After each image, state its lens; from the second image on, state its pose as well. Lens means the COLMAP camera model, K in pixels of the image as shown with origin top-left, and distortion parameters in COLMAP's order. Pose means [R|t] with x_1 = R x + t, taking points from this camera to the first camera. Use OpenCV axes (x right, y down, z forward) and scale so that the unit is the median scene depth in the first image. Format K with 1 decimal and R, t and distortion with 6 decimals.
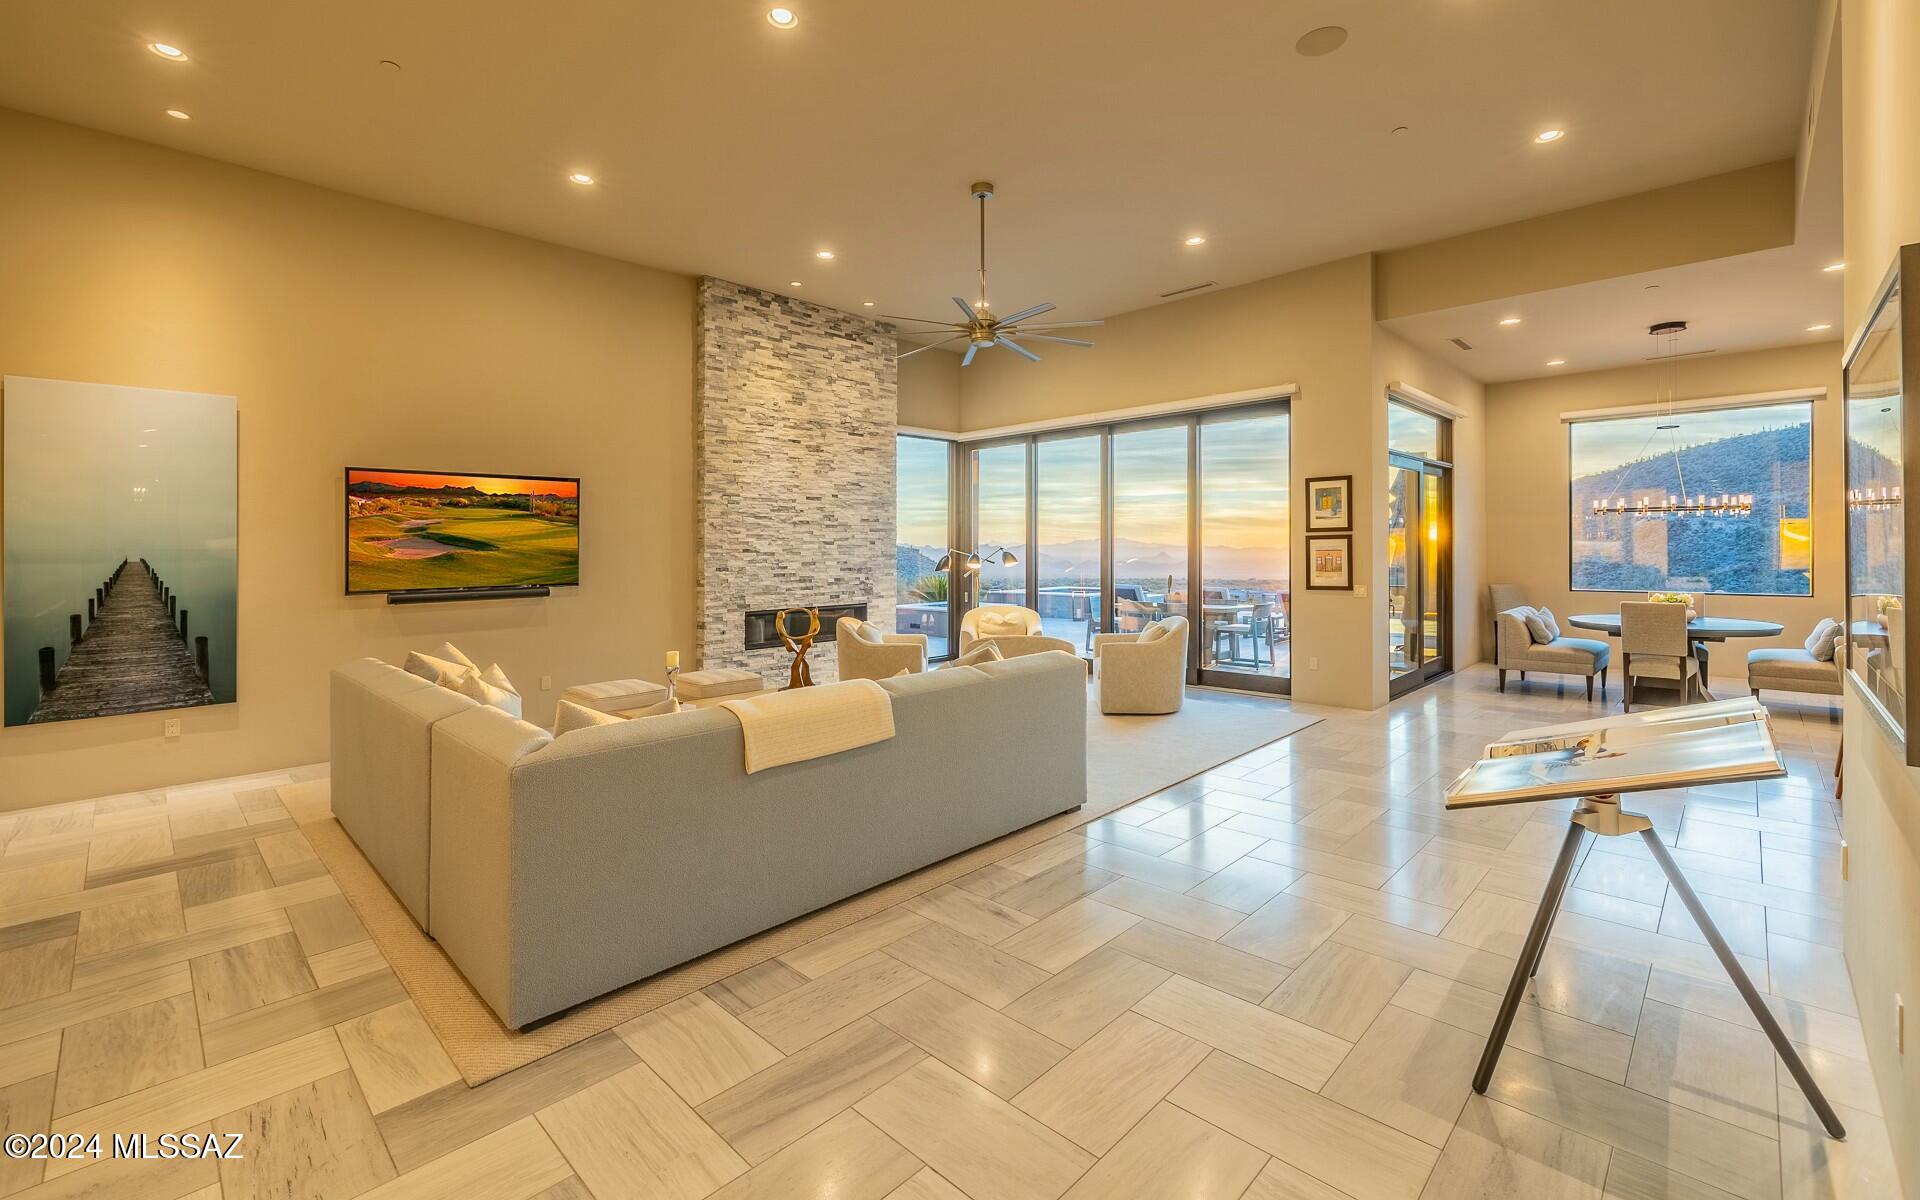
lens RADIAL K [[802.7, 0, 962.2], [0, 802.7, 545.2], [0, 0, 1]] dist [-0.002285, -0.000197]
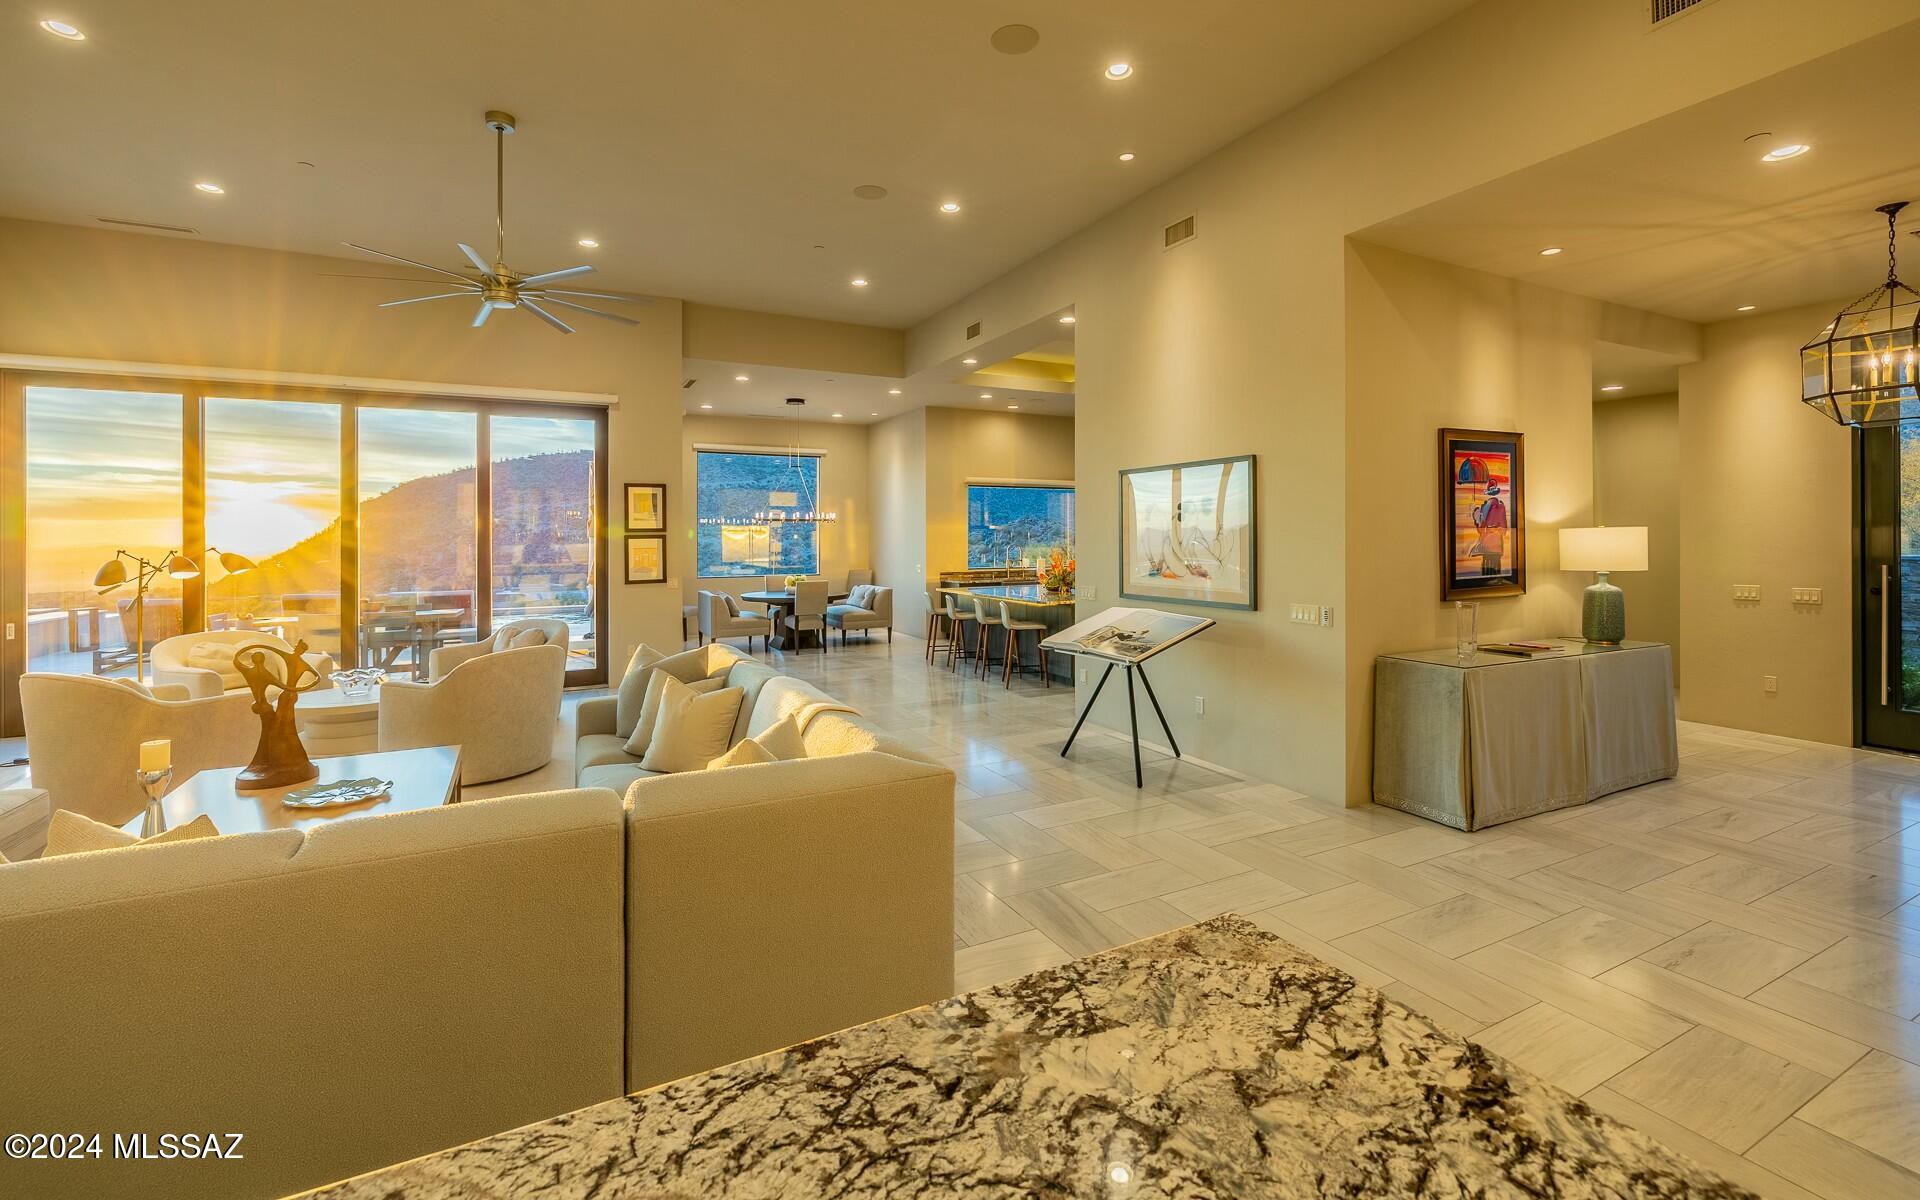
lens RADIAL K [[802.7, 0, 962.2], [0, 802.7, 545.2], [0, 0, 1]] dist [-0.002285, -0.000197]
pose [[0.320896, -0.001744, 0.947113, -0.482110], [-0.003782, 0.999988, 0.003123, -0.003373], [-0.947107, -0.004584, 0.320885, 0.215832]]
